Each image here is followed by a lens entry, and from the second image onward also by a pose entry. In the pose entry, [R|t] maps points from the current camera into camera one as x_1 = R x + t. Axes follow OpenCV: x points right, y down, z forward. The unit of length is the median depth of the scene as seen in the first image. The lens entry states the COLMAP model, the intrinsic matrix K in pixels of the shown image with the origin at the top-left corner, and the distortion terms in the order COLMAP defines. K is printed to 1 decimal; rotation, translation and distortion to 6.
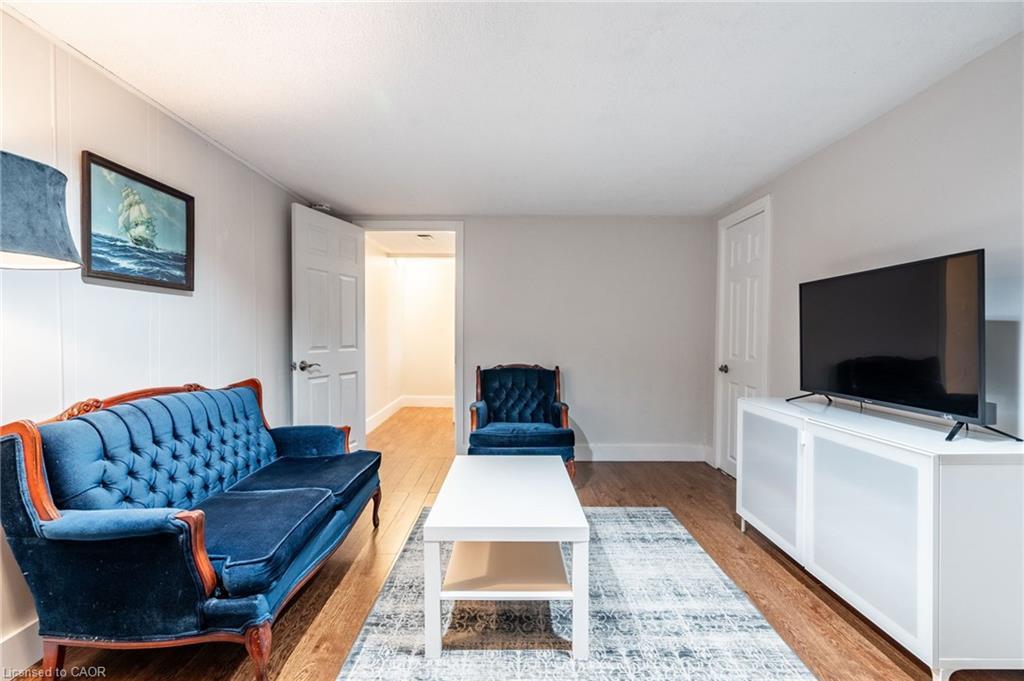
lens RADIAL K [[464.2, 0, 512.5], [0, 464.2, 338.4], [0, 0, 1]] dist [-0.000594, 0.000079]
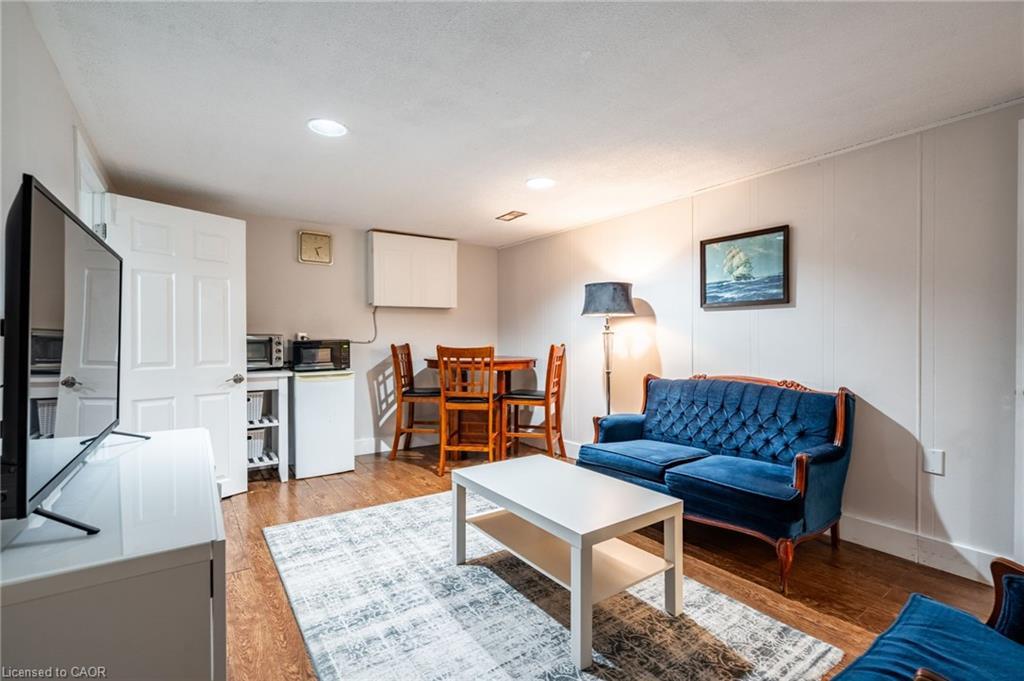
lens RADIAL K [[464.2, 0, 513.4], [0, 464.2, 339.3], [0, 0, 1]] dist [-0.000594, 0.000079]
pose [[-0.818368, 0.001826, -0.574692, 0.676622], [-0.005173, 0.999931, 0.010544, -0.021052], [0.574672, 0.011601, -0.818302, 1.842243]]
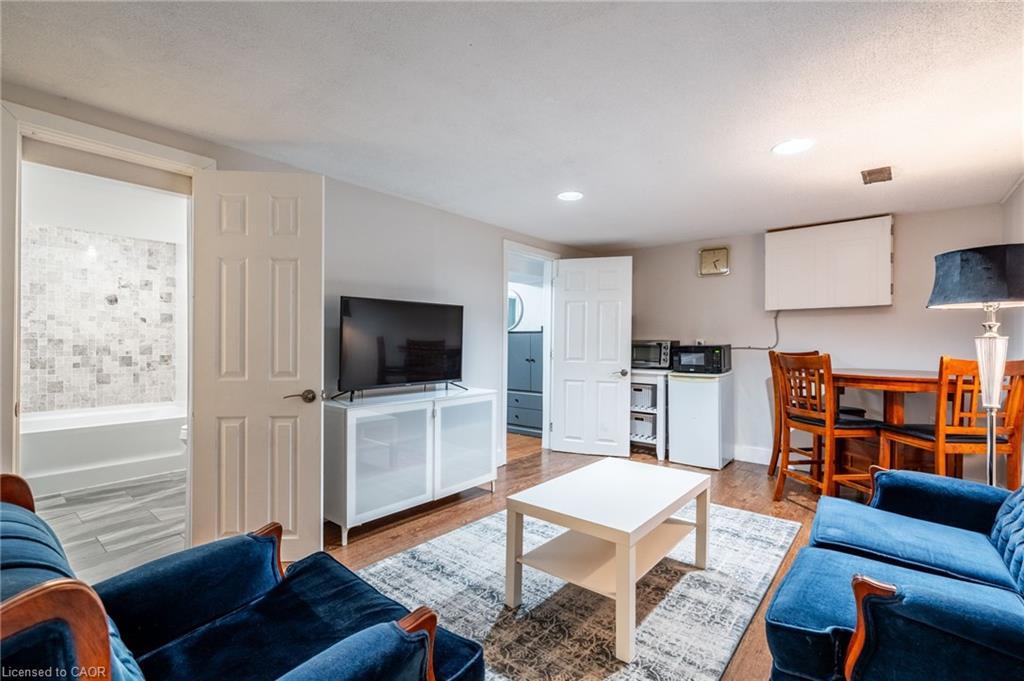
lens RADIAL K [[464.2, 0, 506.4], [0, 464.2, 342.2], [0, 0, 1]] dist [-0.000594, 0.000079]
pose [[-0.763838, -0.004981, 0.645389, -0.515551], [-0.000230, 0.999972, 0.007445, -0.023833], [-0.645408, 0.005539, -0.763818, 2.030224]]
